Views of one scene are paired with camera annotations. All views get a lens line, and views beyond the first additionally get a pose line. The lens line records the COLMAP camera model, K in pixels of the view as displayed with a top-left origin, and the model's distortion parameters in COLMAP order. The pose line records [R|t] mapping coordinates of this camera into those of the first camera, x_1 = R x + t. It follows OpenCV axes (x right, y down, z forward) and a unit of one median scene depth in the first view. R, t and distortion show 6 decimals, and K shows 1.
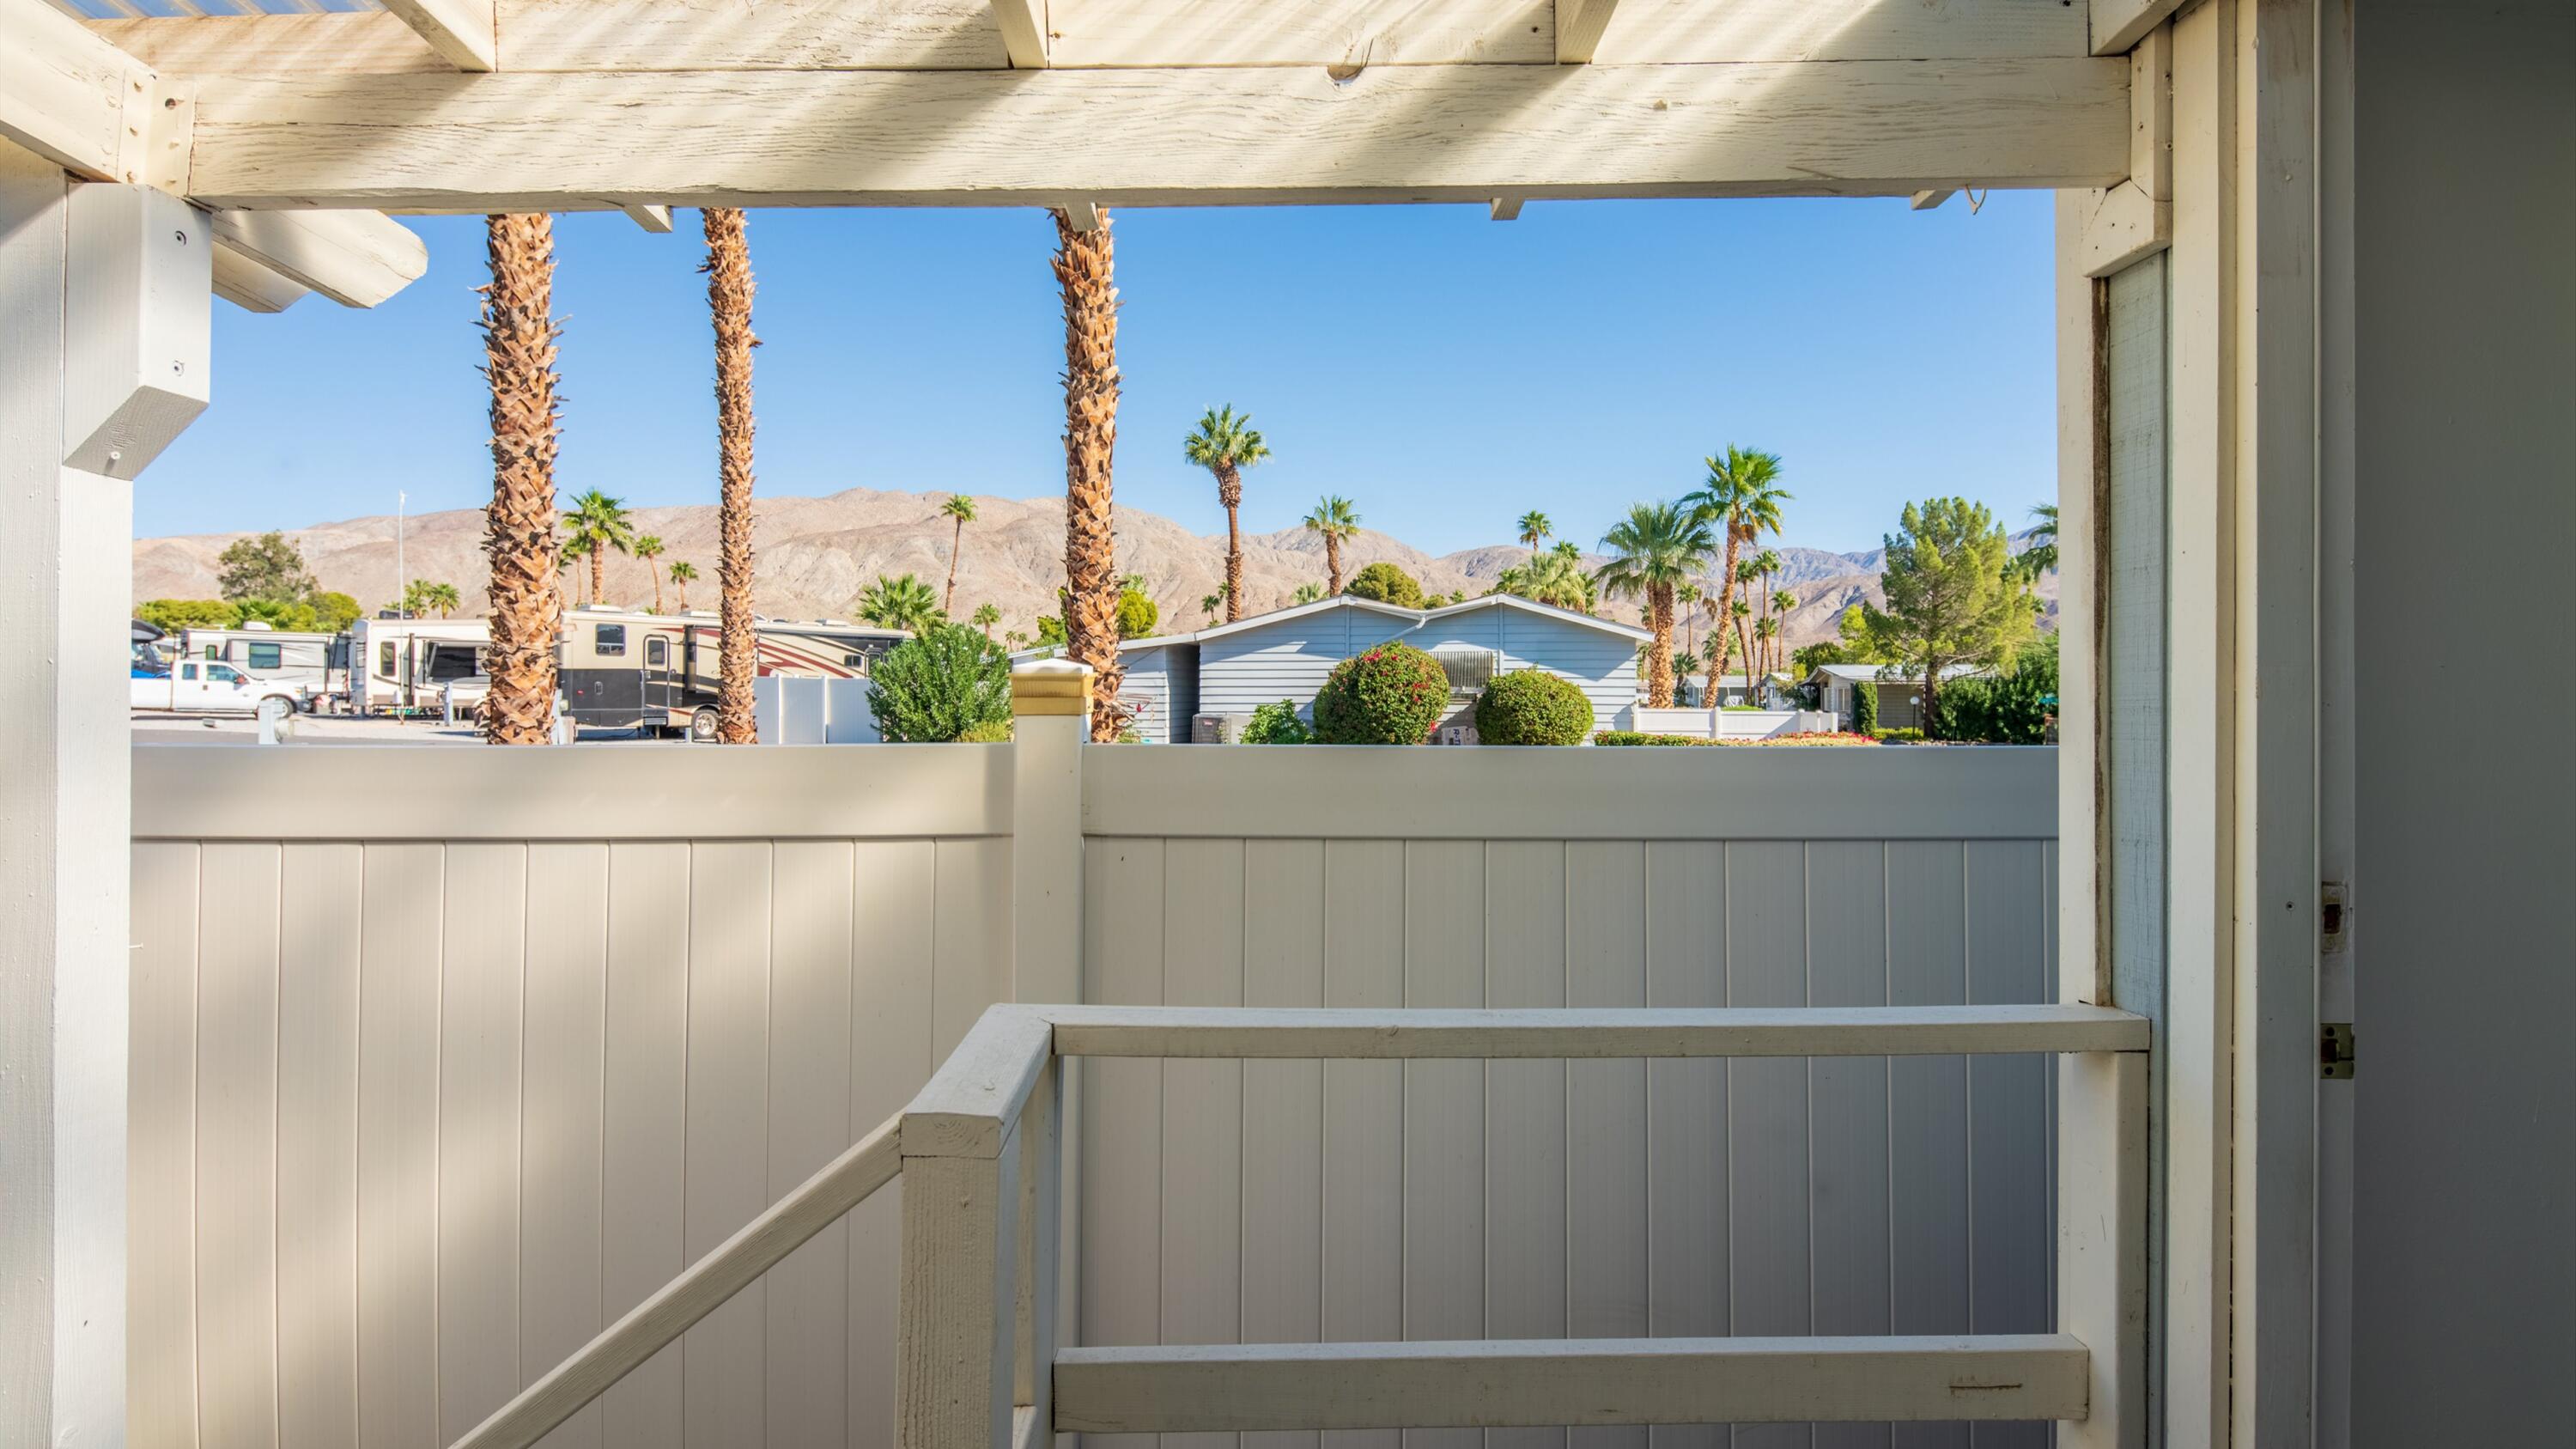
lens RADIAL K [[1285.9, 0, 1298.6], [0, 1285.9, 711.0], [0, 0, 1]] dist [0.001573, 0.000242]
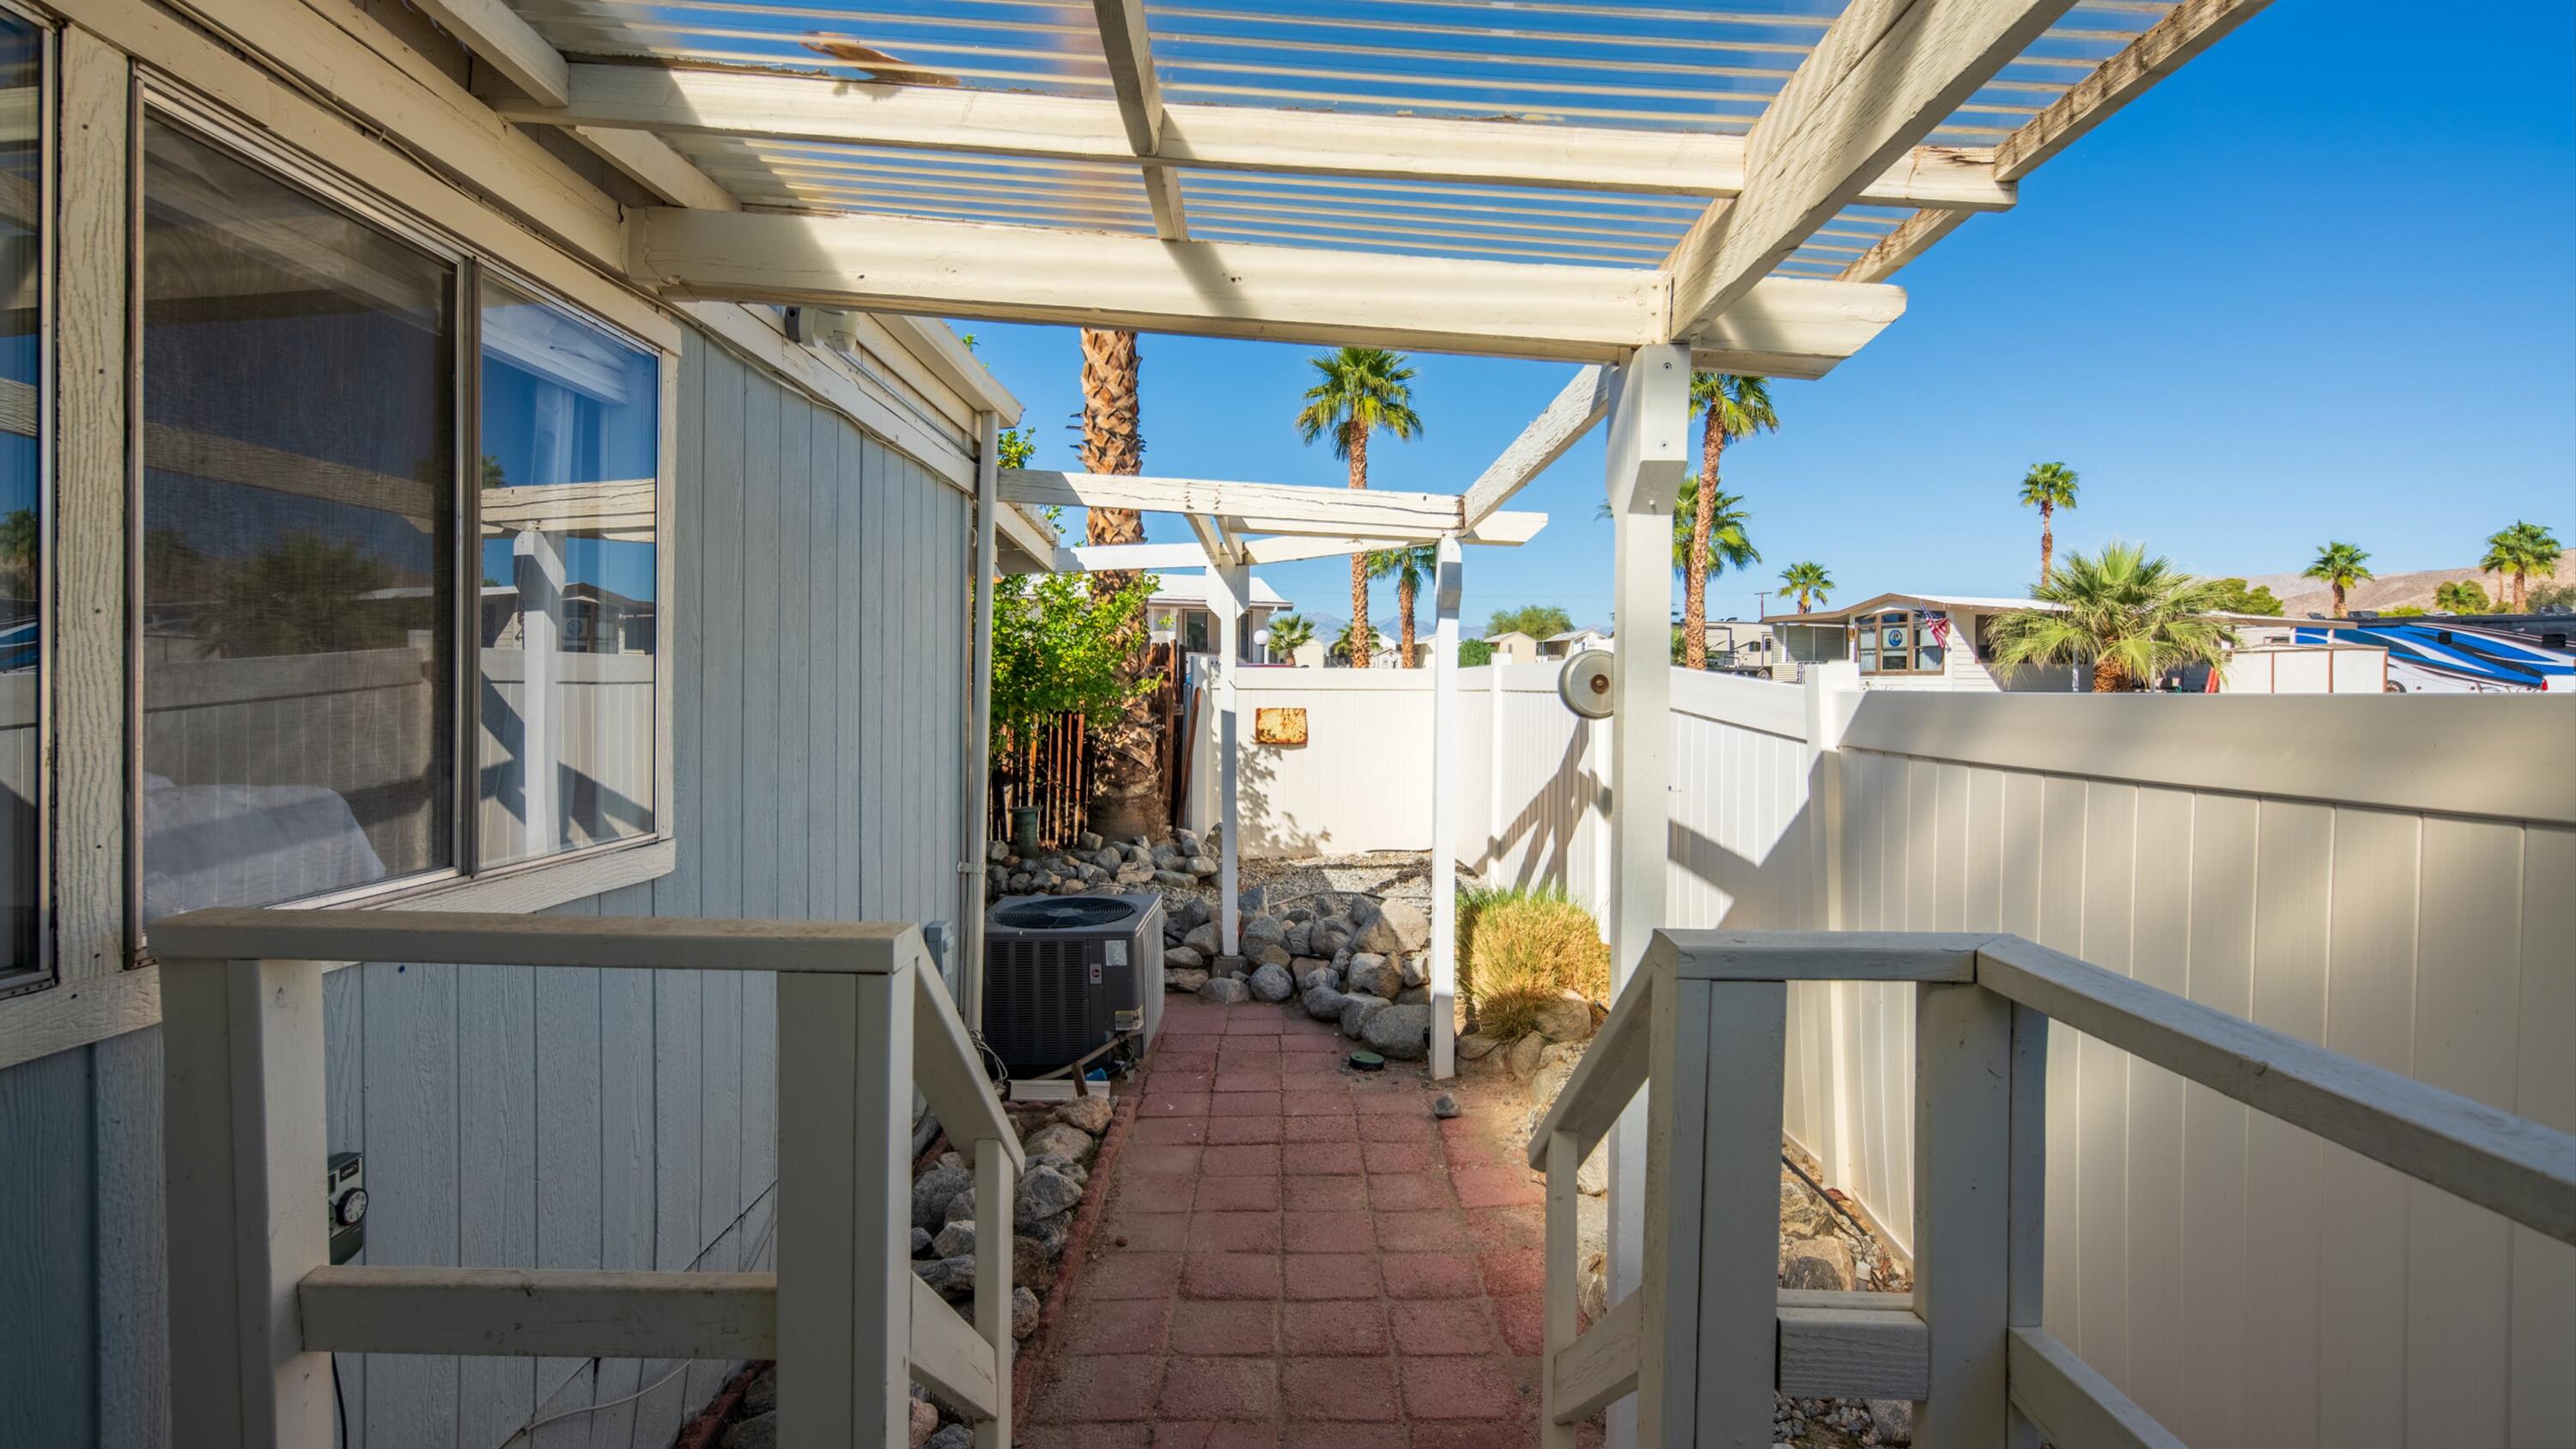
lens RADIAL K [[1285.9, 0, 1298.6], [0, 1285.9, 711.0], [0, 0, 1]] dist [0.001573, 0.000242]
pose [[-0.010657, 0.015492, -0.999823, 0.467862], [-0.009858, 0.999830, 0.015597, 0.031815], [0.999895, 0.010022, -0.010502, 0.321670]]
